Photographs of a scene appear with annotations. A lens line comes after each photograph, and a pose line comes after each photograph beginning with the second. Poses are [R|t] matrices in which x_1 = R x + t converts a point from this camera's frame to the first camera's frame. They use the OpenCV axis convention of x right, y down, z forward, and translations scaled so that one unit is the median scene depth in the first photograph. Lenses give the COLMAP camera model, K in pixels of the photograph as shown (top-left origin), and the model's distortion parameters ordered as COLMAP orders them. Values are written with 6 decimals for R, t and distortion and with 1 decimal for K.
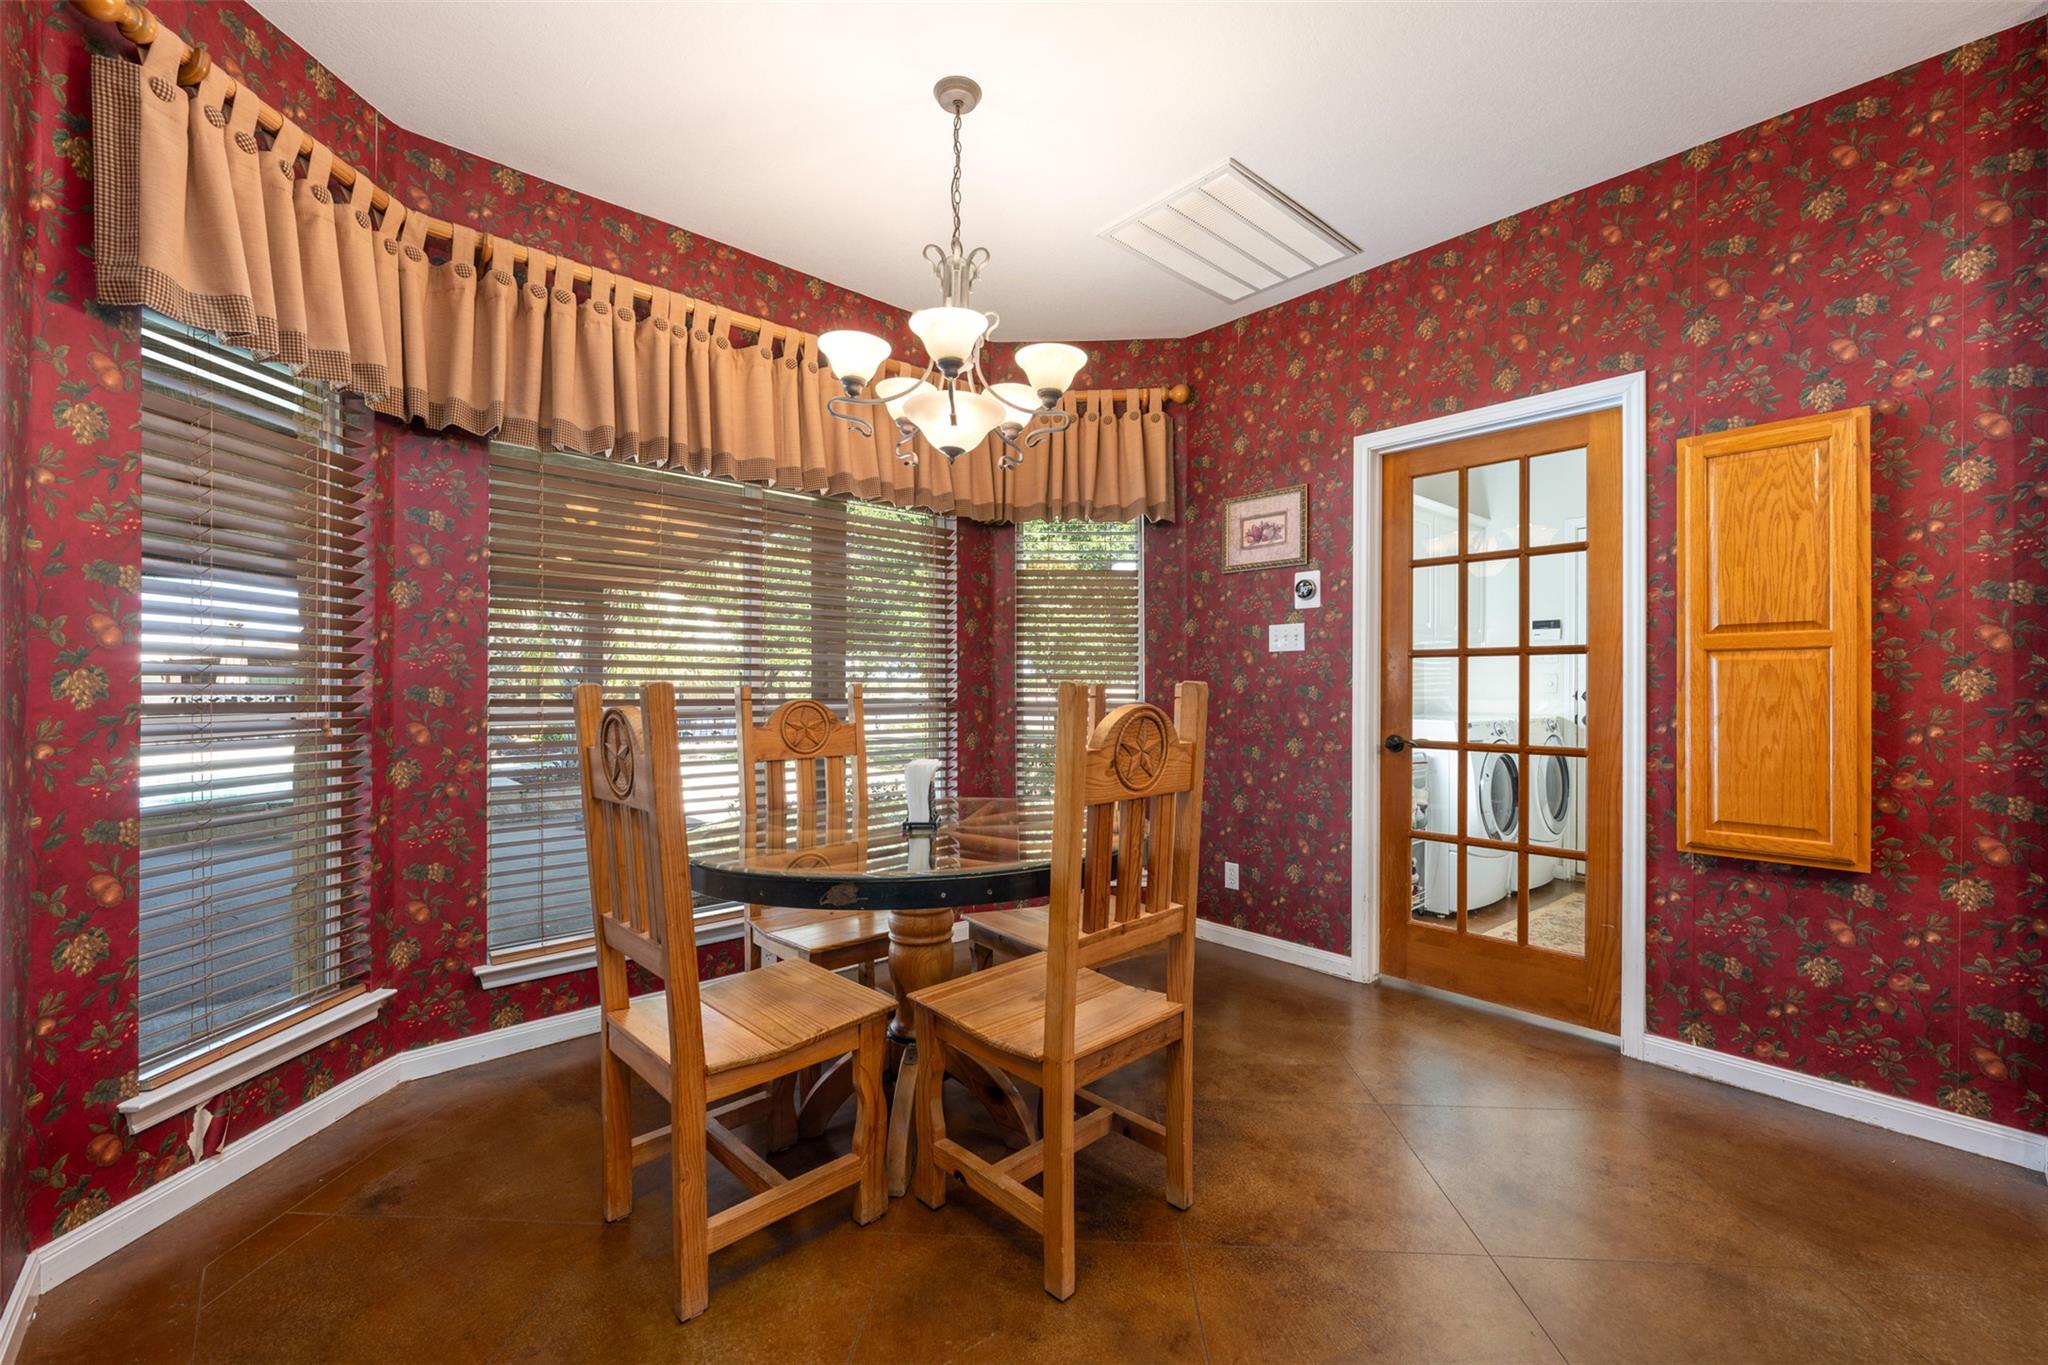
lens RADIAL K [[844.4, 0, 1024.0], [0, 844.4, 682.5], [0, 0, 1]] dist [-0.000212, 0.000138]
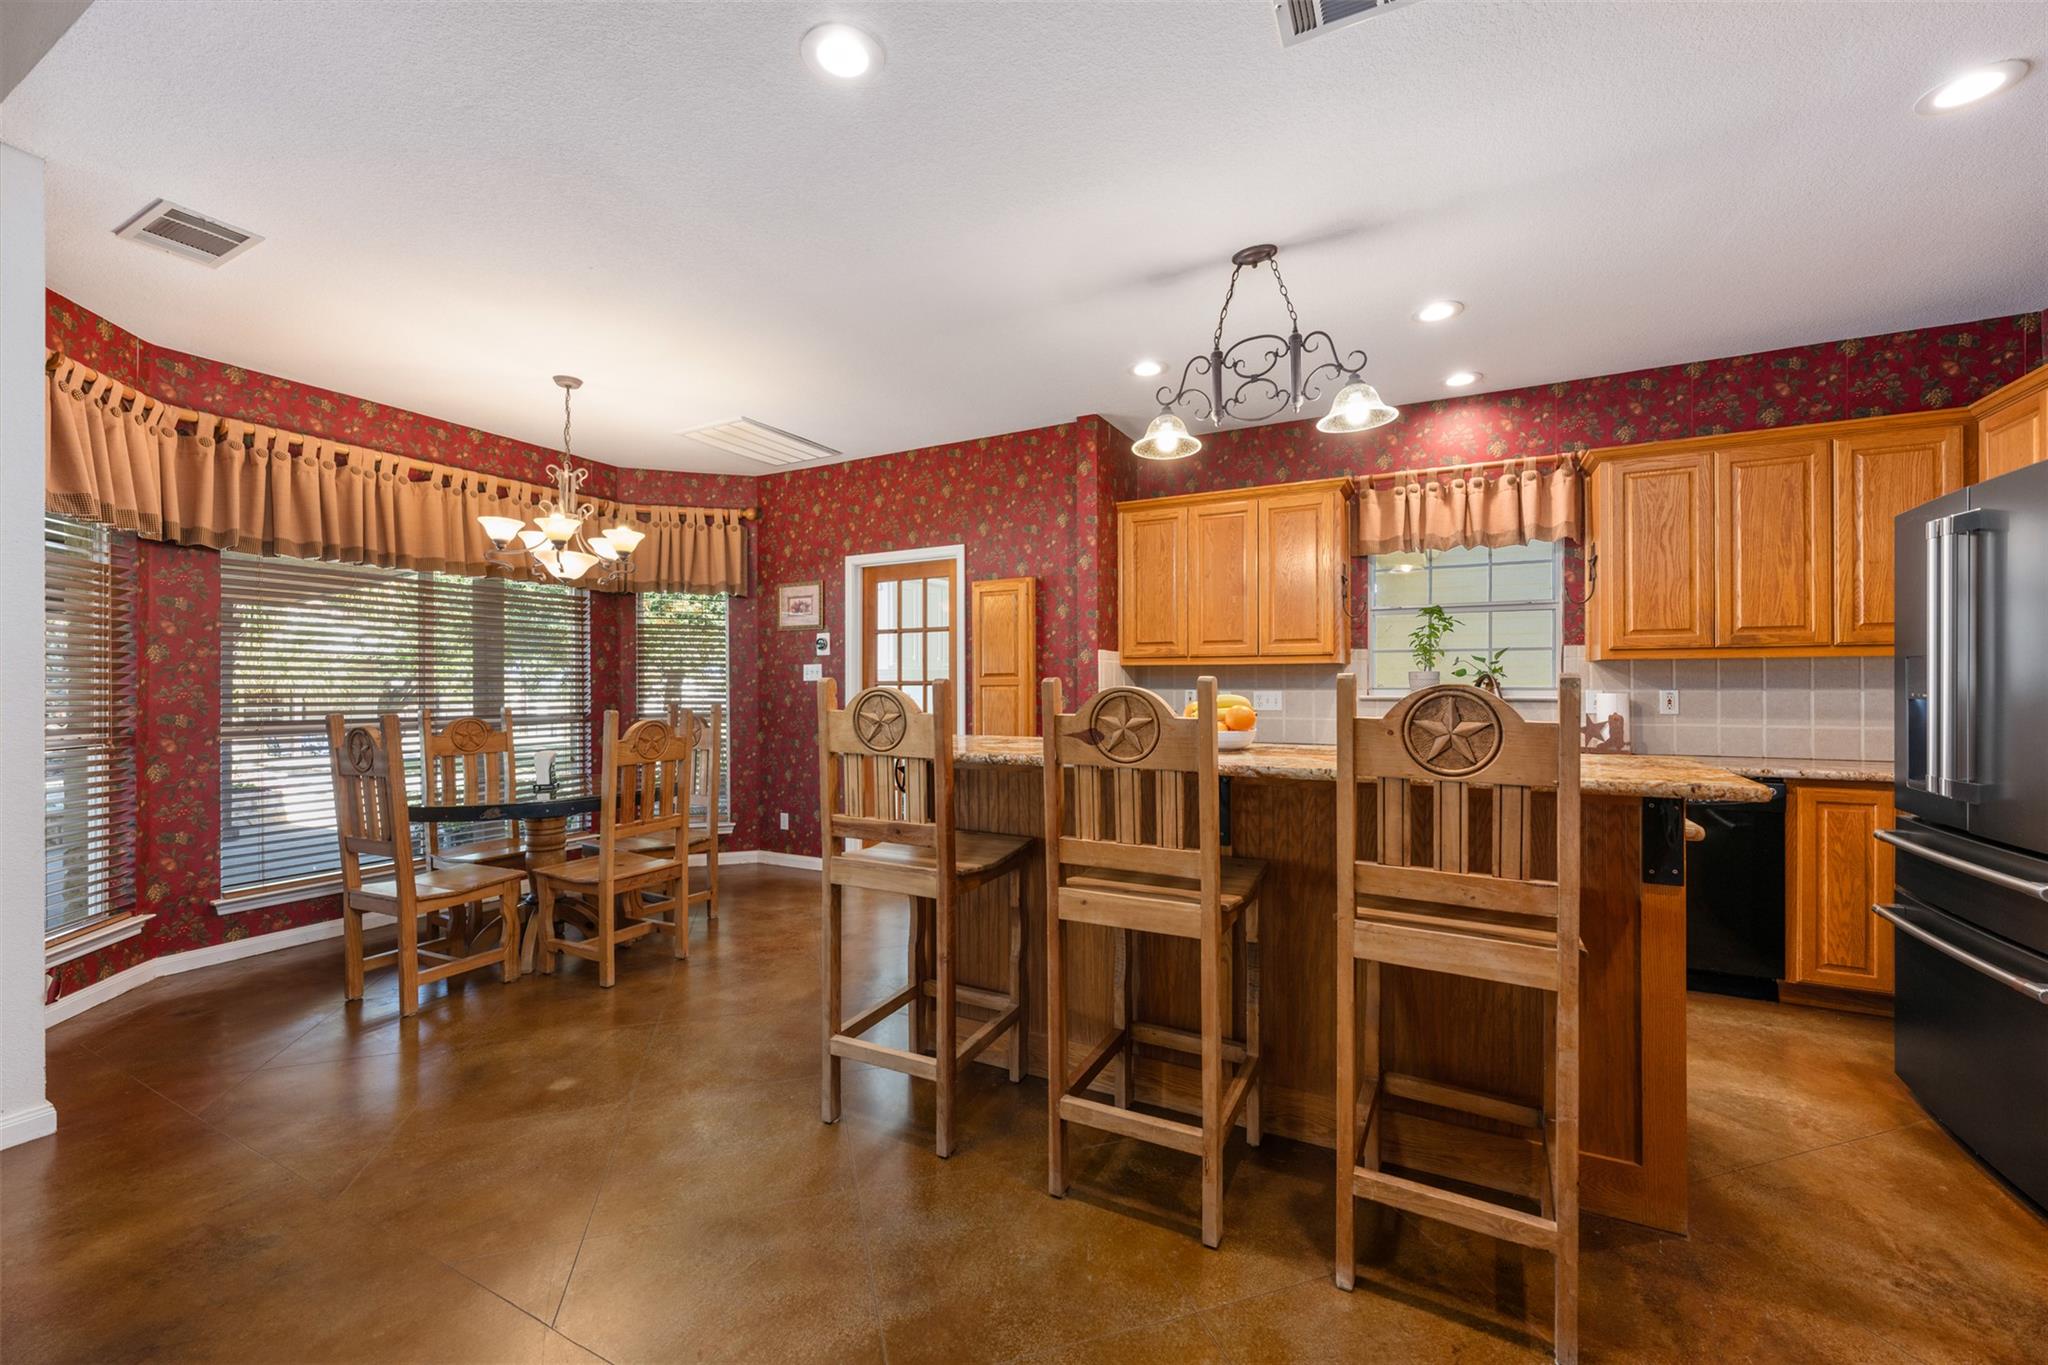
lens RADIAL K [[808.2, 0, 1024.0], [0, 808.2, 682.5], [0, 0, 1]] dist [-0.001802, 0.000443]
pose [[0.938056, -0.005110, 0.346445, 0.196119], [0.005934, 0.999982, -0.001317, -0.037754], [-0.346432, 0.003291, 0.938069, -0.797742]]
